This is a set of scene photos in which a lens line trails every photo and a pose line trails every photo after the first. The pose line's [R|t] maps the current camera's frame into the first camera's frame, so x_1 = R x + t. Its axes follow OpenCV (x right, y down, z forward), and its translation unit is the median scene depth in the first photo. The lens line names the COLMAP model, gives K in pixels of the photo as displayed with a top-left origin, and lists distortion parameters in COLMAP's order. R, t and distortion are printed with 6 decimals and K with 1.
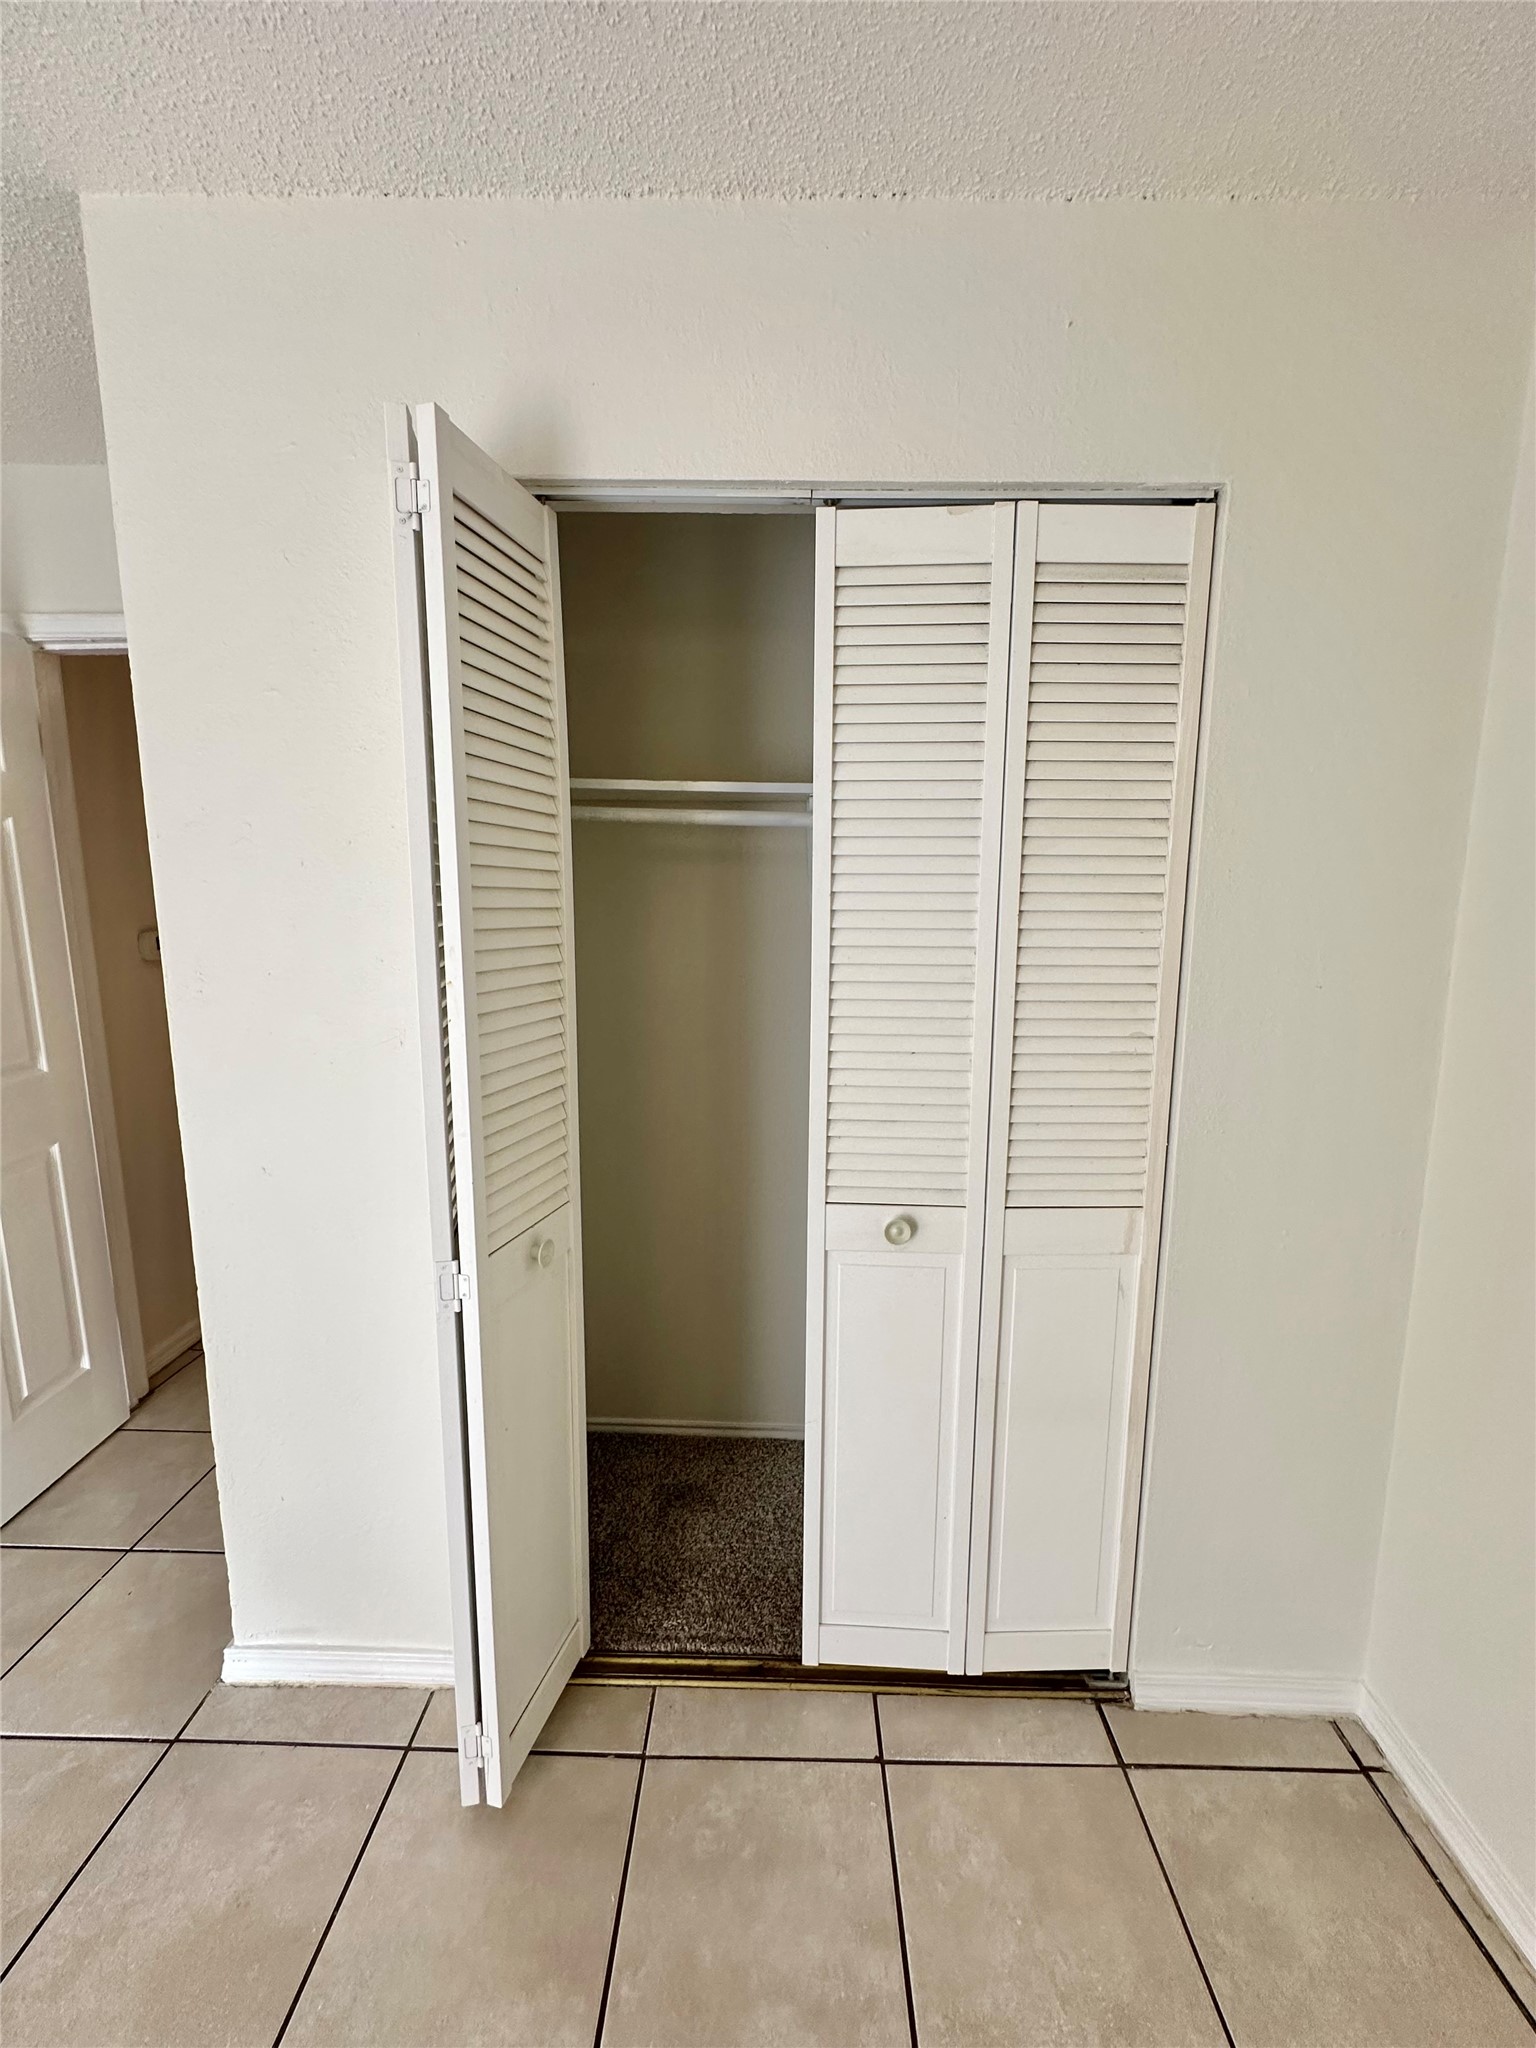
lens RADIAL K [[821.0, 0, 769.2], [0, 821.0, 1024.3], [0, 0, 1]] dist [-0.002532, 0.001217]
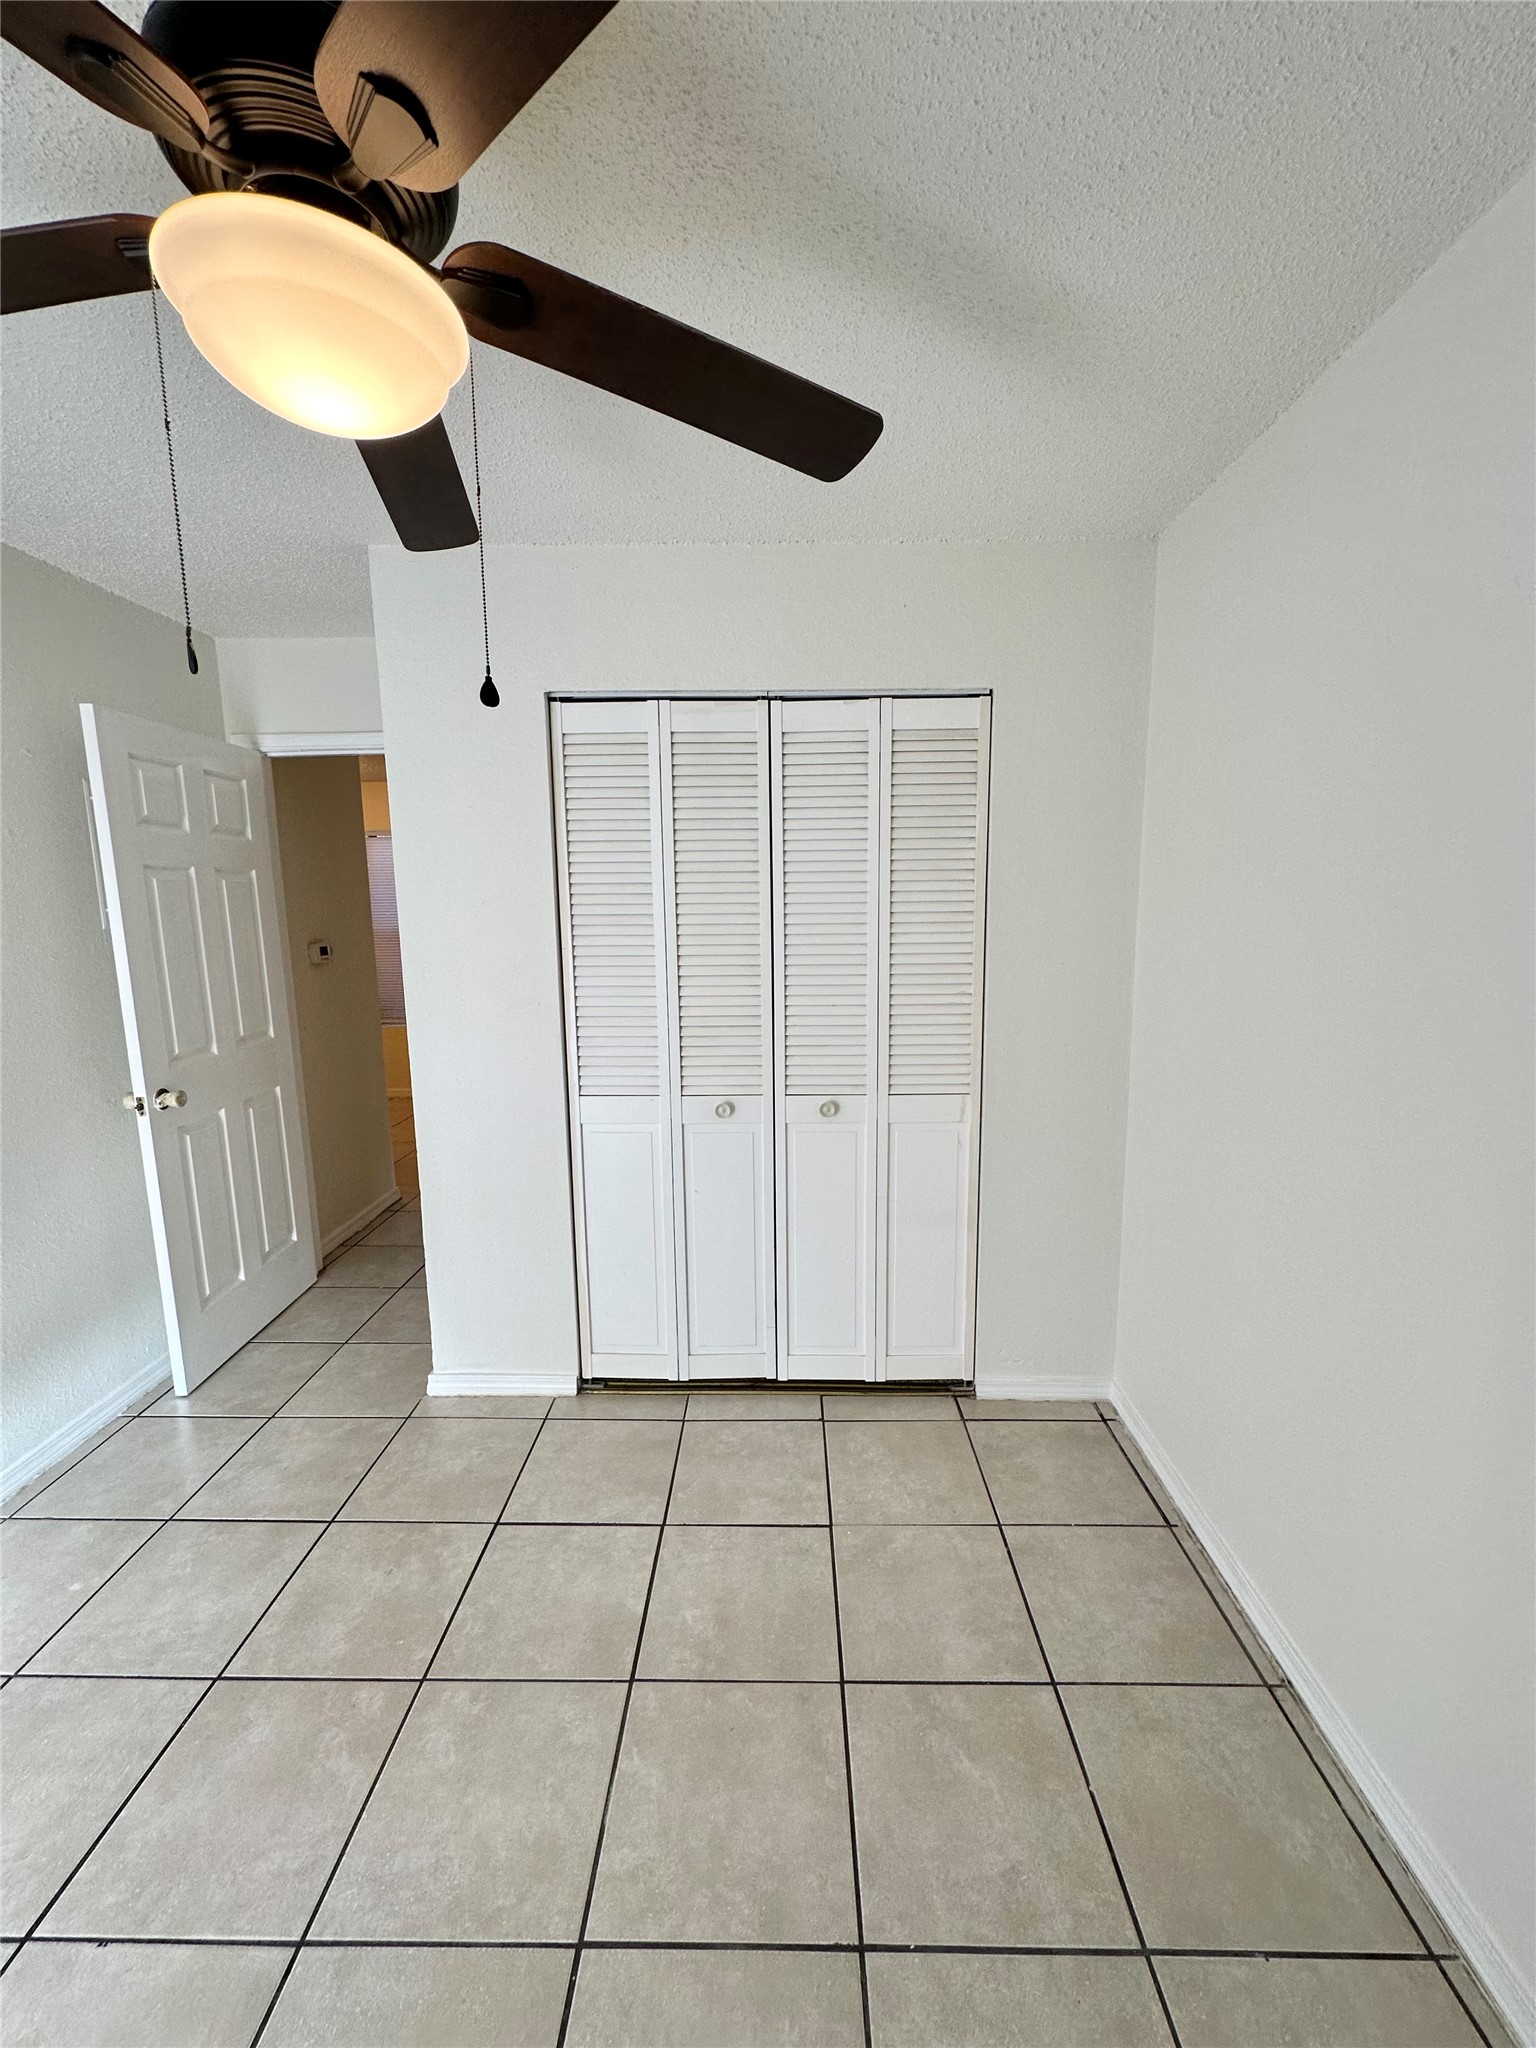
lens RADIAL K [[821.0, 0, 768.5], [0, 821.0, 1026.1], [0, 0, 1]] dist [-0.002532, 0.001217]
pose [[0.999876, -0.015718, -0.001018, 0.037666], [0.015714, 0.999868, -0.004057, 0.080560], [0.001082, 0.004041, 0.999991, -0.708758]]
